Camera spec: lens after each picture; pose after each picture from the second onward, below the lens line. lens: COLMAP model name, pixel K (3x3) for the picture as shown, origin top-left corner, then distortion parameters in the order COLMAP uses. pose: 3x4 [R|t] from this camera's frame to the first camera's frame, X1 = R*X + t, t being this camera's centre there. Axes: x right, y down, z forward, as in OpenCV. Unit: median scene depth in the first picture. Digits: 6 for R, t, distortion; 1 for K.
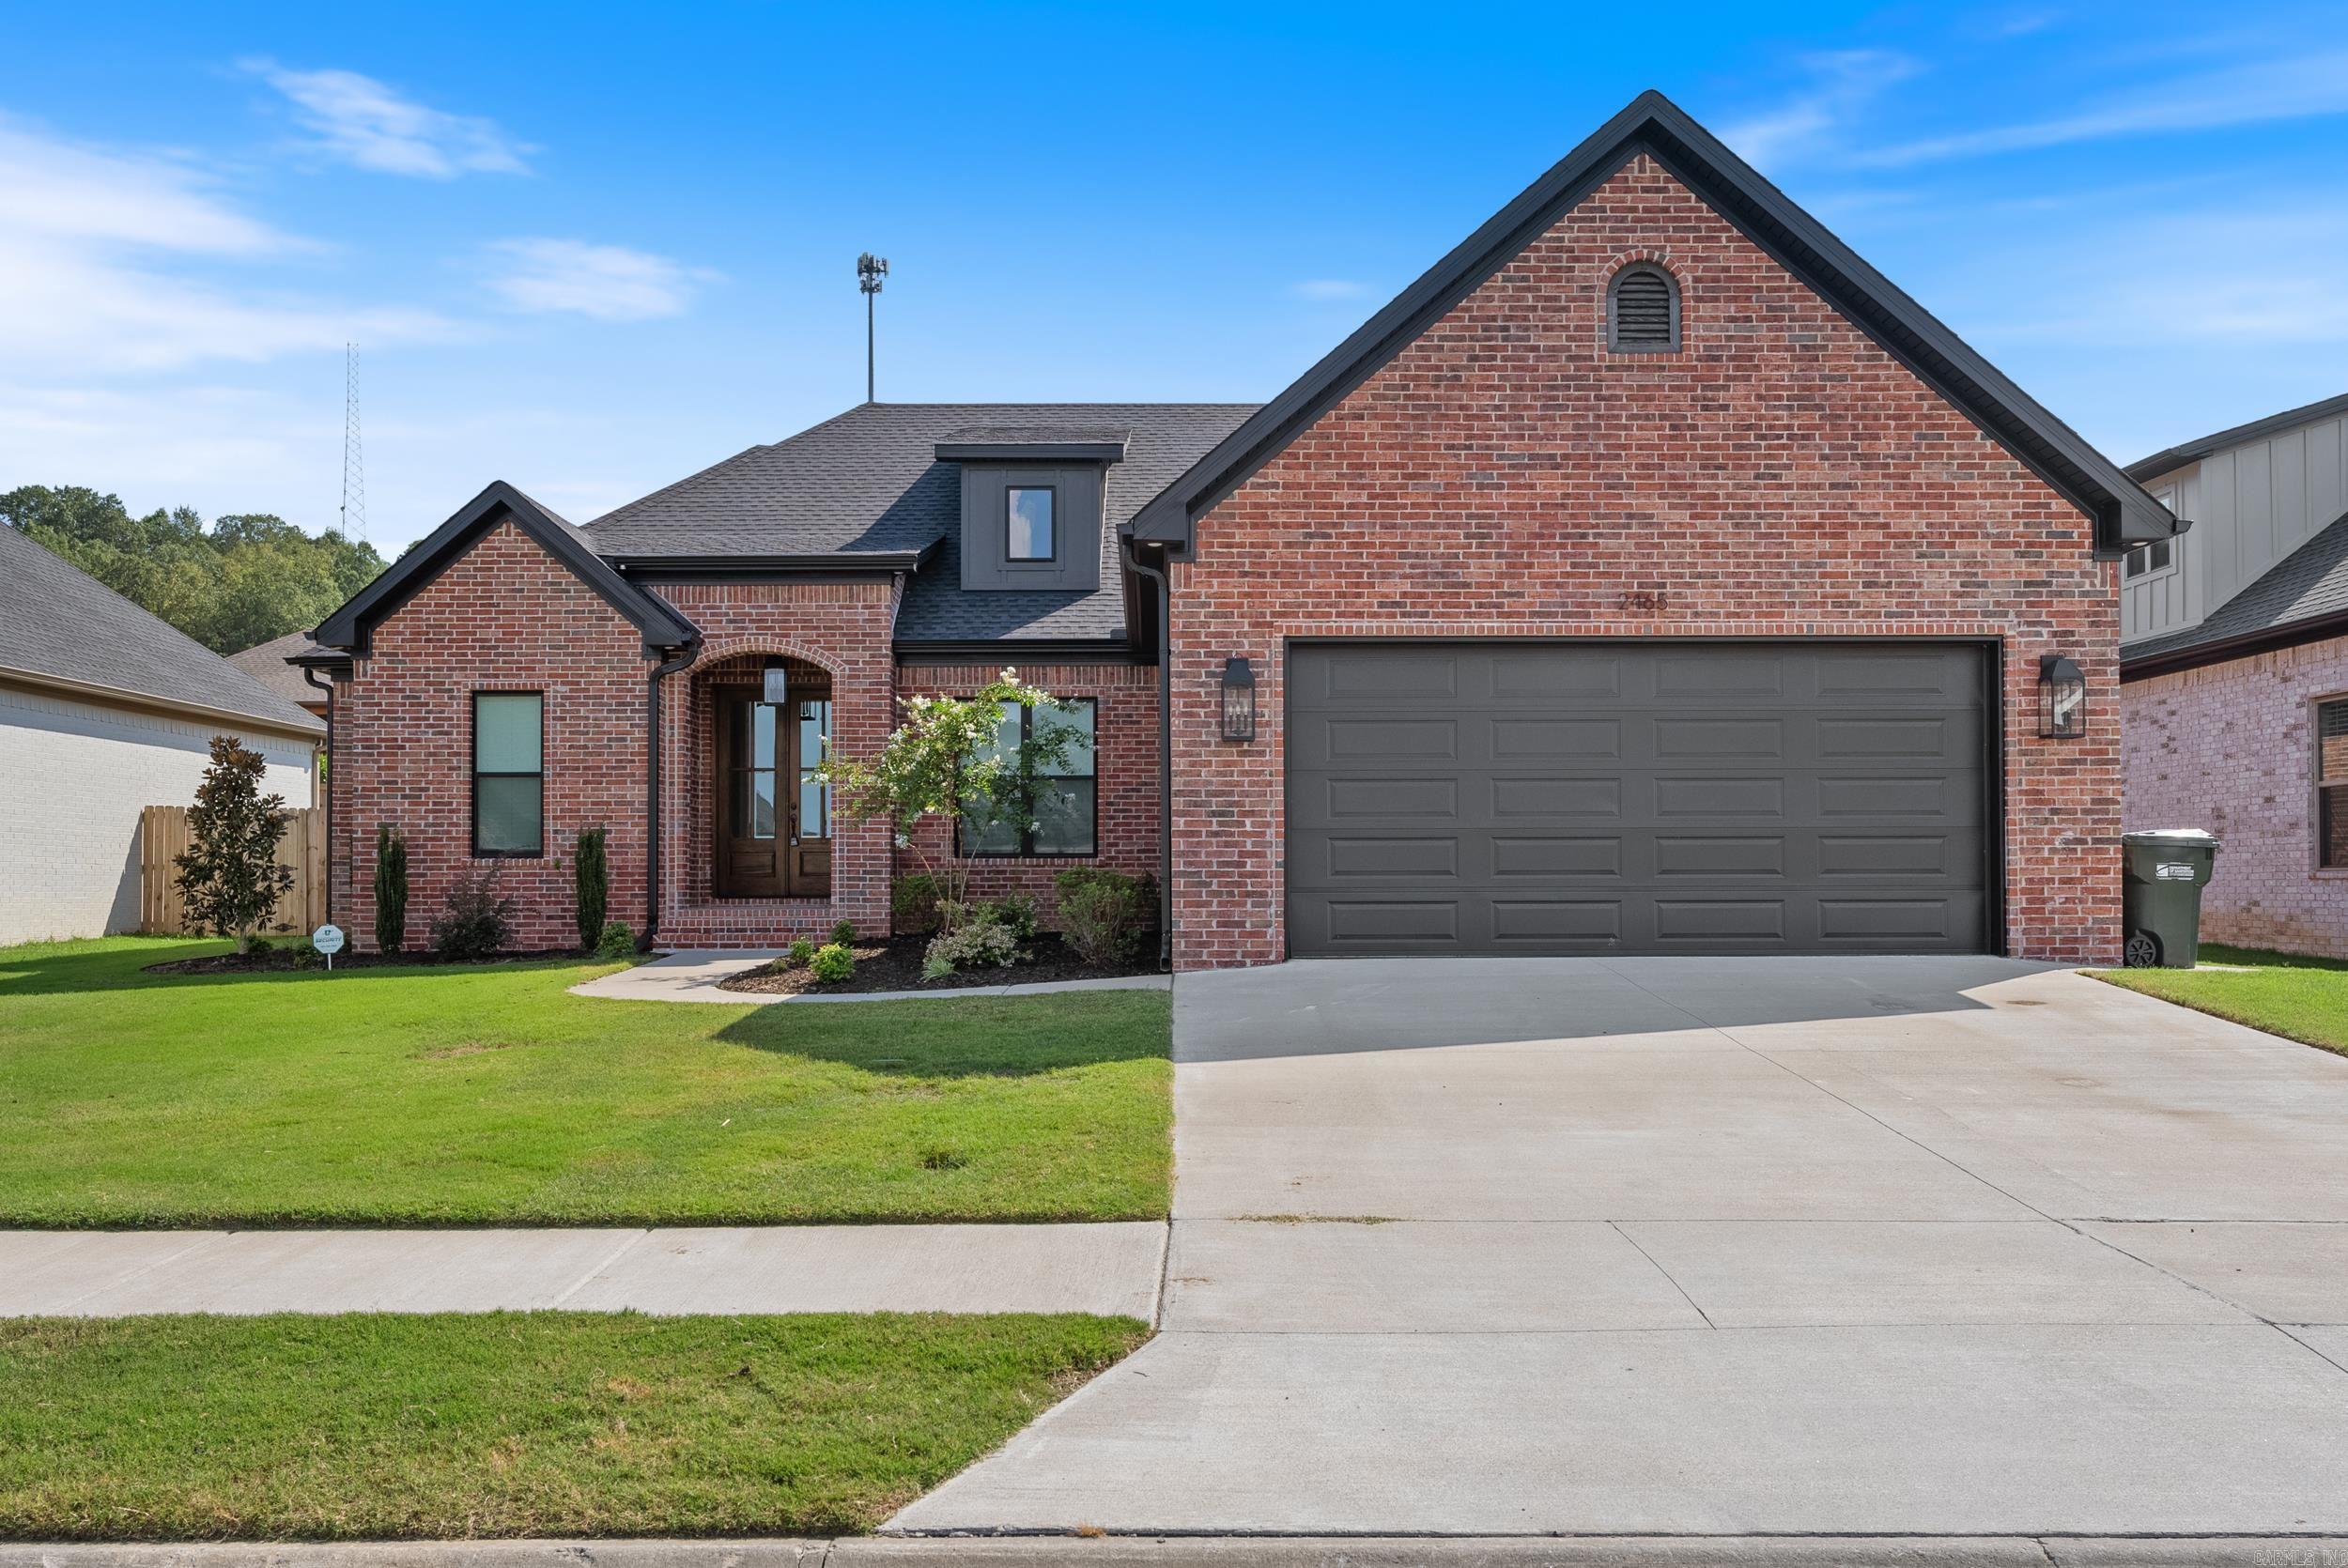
lens RADIAL K [[2104.0, 0, 1173.3], [0, 2104.0, 788.1], [0, 0, 1]] dist [0.005176, 0.002525]
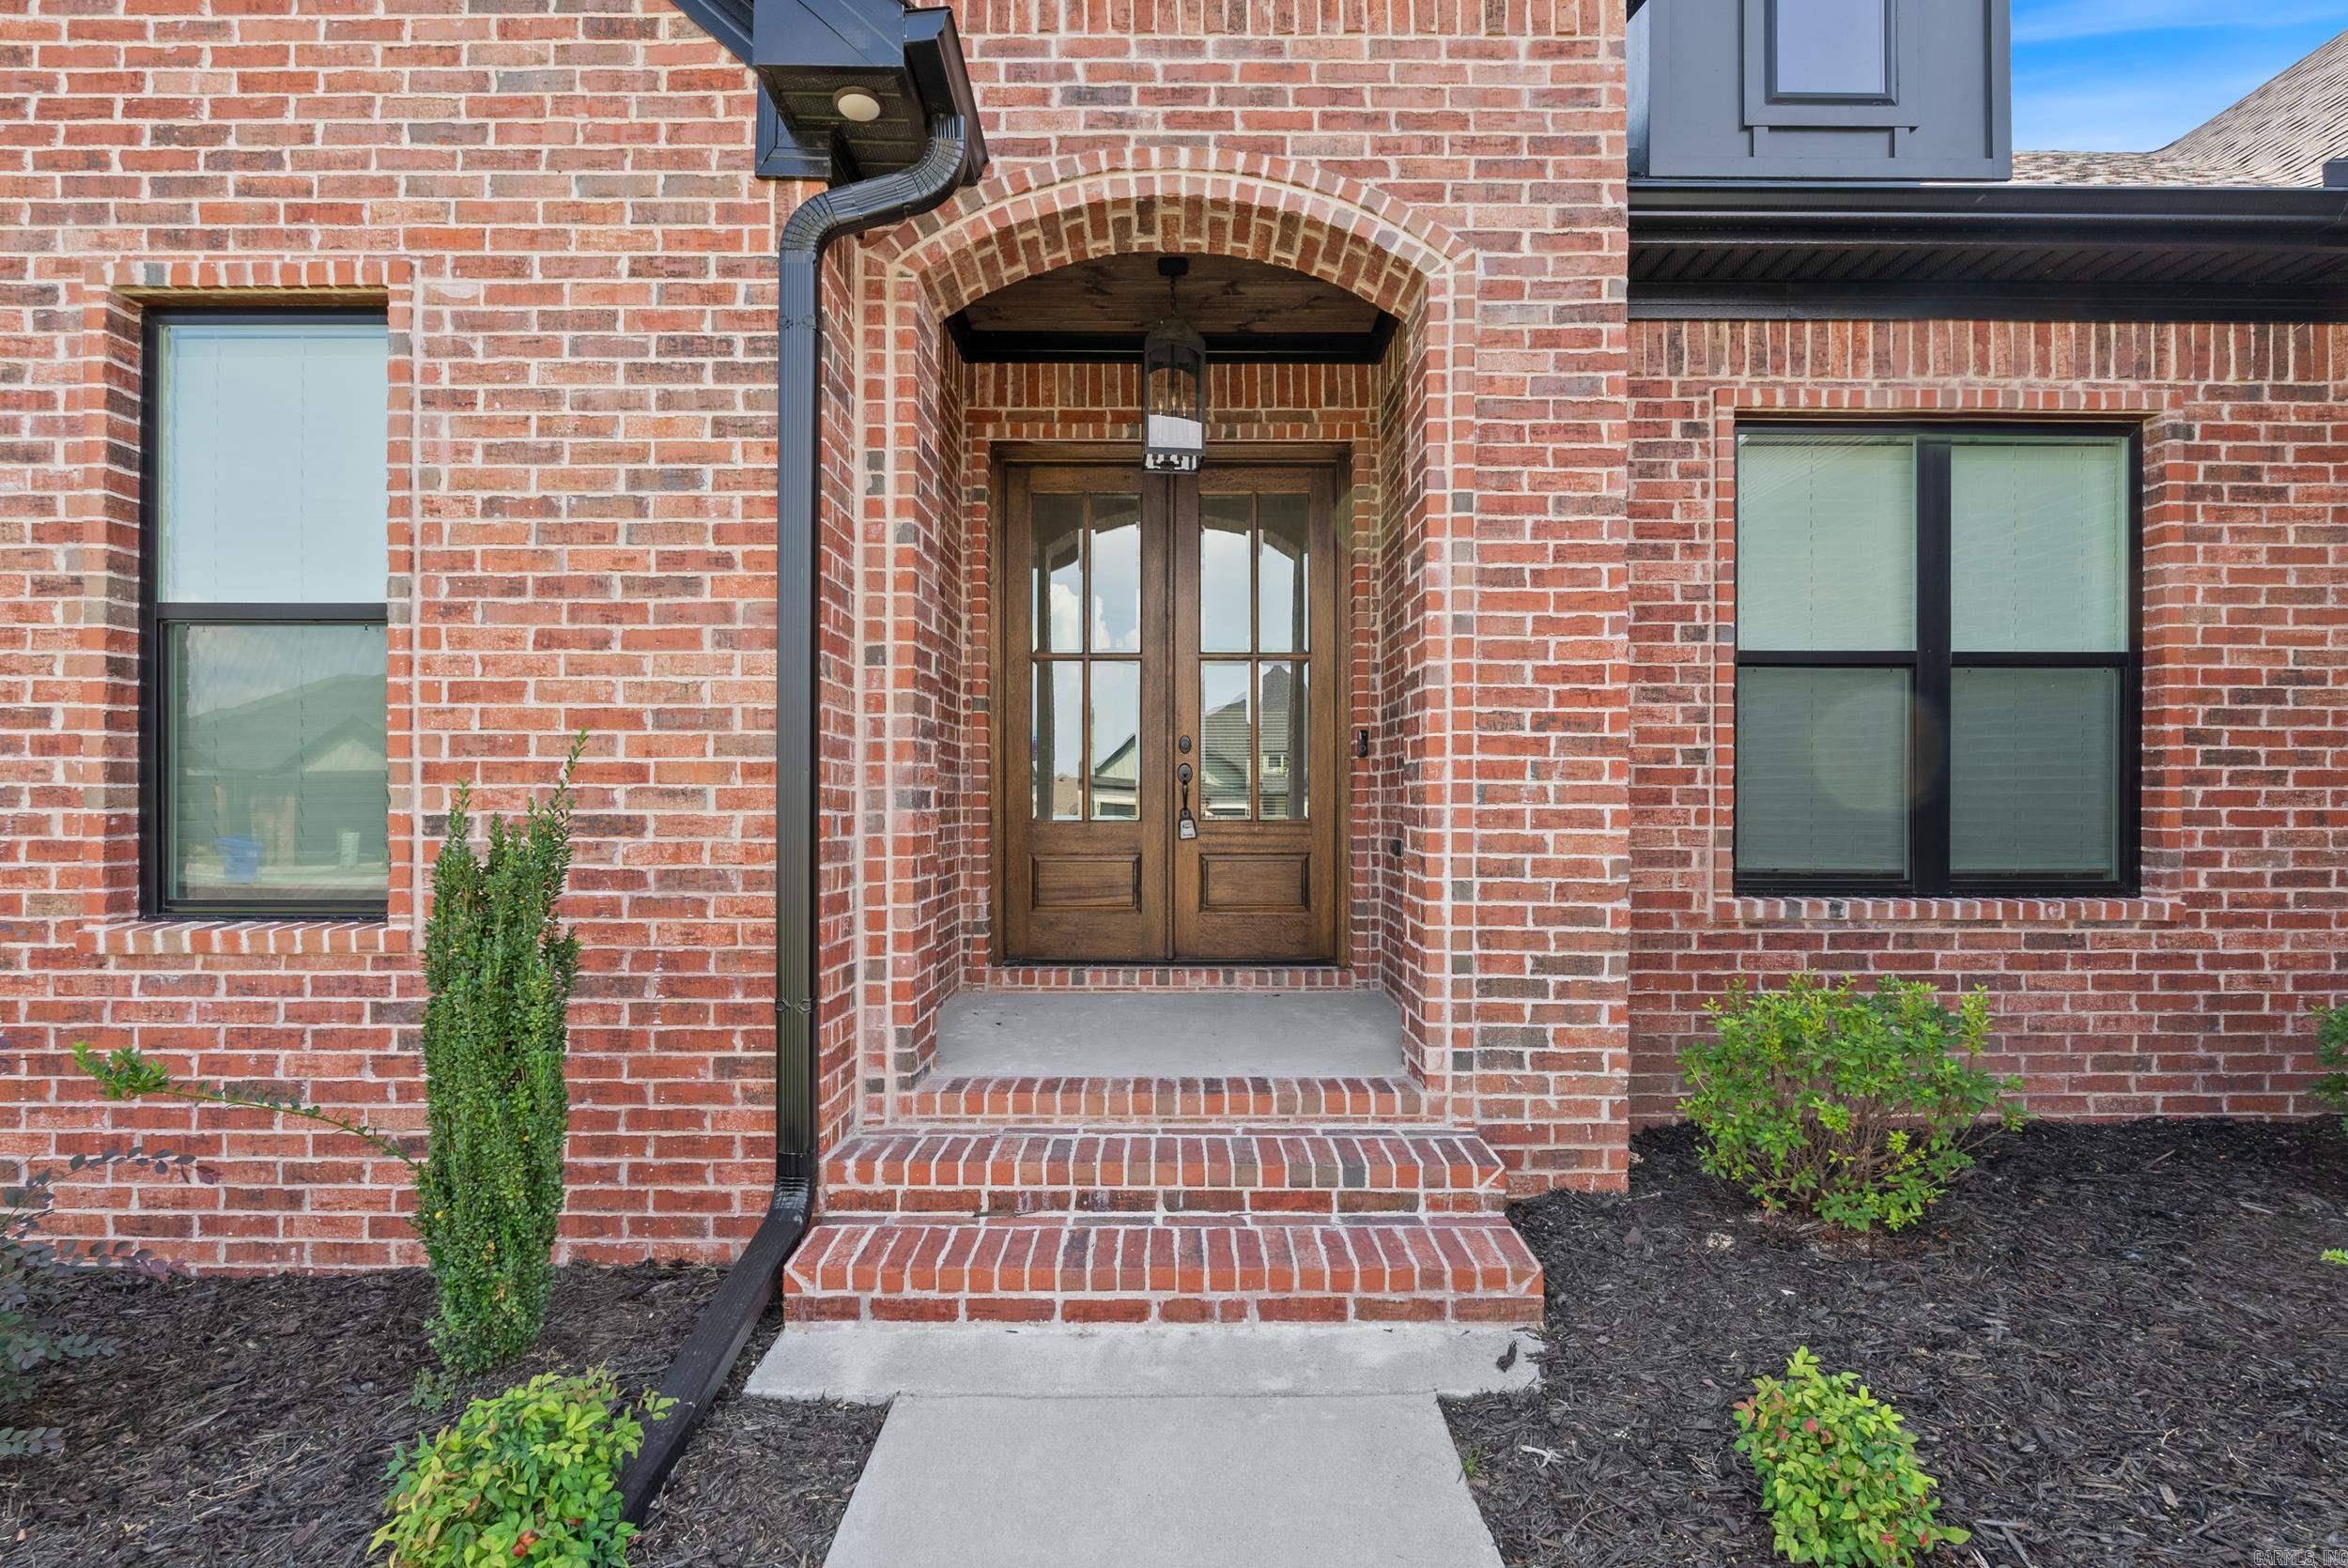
lens RADIAL K [[1036.4, 0, 1175.6], [0, 1036.4, 772.4], [0, 0, 1]] dist [-0.006833, 0.000861]
pose [[0.999992, 0.003832, -0.000939, -0.196912], [-0.003813, 0.999802, 0.019546, 0.011023], [0.001013, -0.019543, 0.999809, 0.858237]]
